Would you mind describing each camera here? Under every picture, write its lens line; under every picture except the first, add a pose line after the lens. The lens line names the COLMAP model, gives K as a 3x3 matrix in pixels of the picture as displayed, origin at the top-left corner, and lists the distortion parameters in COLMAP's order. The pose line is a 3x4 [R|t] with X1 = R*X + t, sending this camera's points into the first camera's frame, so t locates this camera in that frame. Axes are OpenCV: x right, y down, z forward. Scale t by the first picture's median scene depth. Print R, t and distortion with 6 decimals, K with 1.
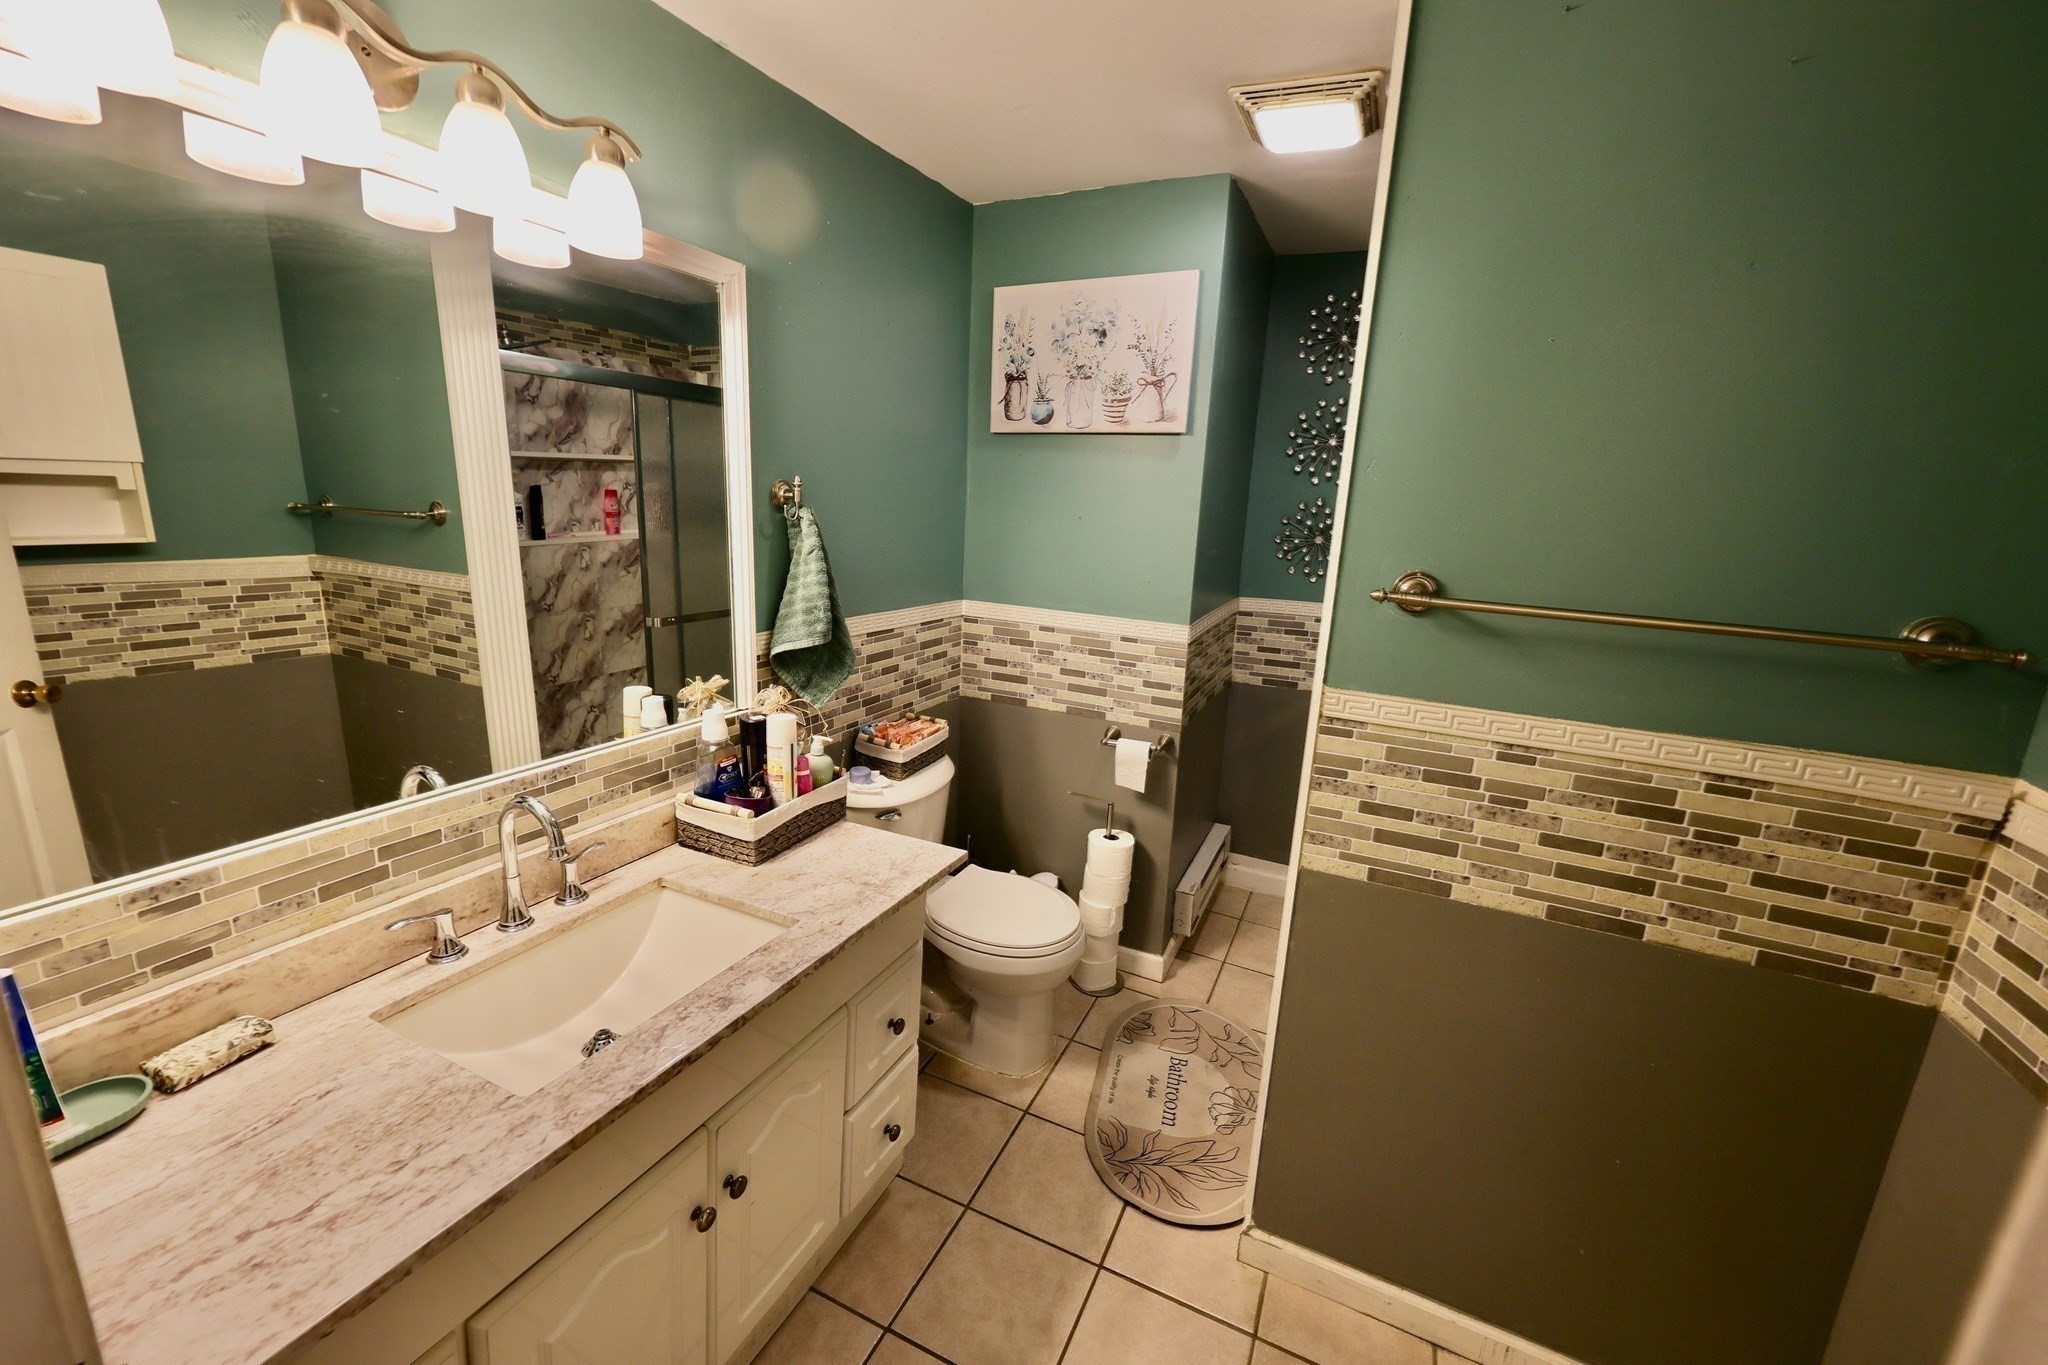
lens RADIAL K [[811.0, 0, 1029.8], [0, 811.0, 679.6], [0, 0, 1]] dist [-0.004575, -0.000119]
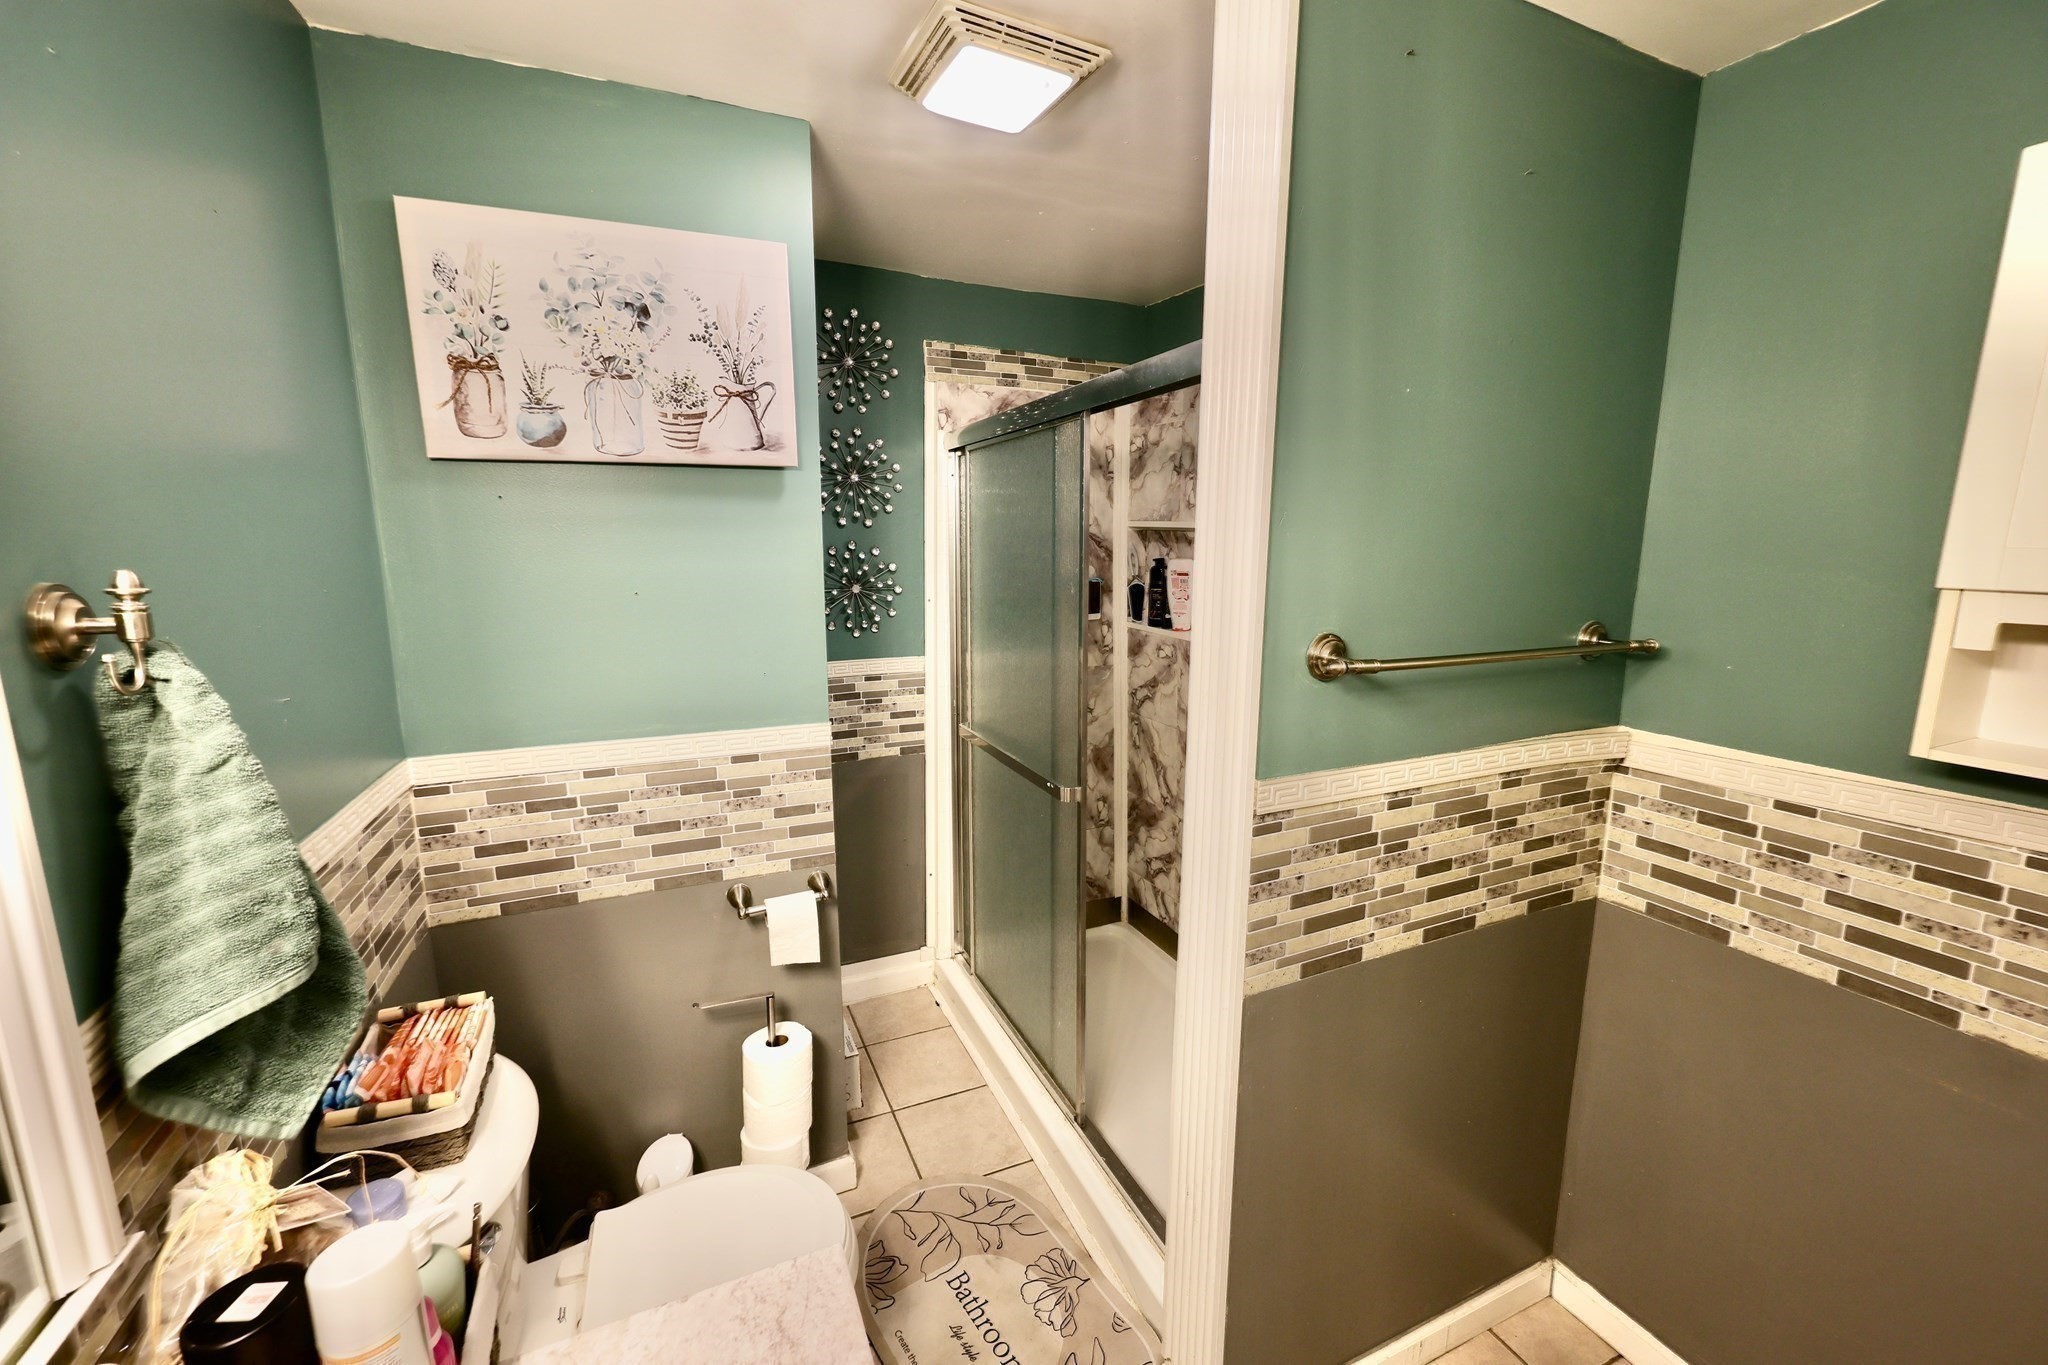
lens RADIAL K [[811.0, 0, 1029.8], [0, 811.0, 679.6], [0, 0, 1]] dist [-0.004575, -0.000119]
pose [[0.648705, -0.173470, 0.741006, -0.238158], [0.196451, 0.978846, 0.057167, -0.115087], [-0.735248, 0.108487, 0.669060, 0.371100]]
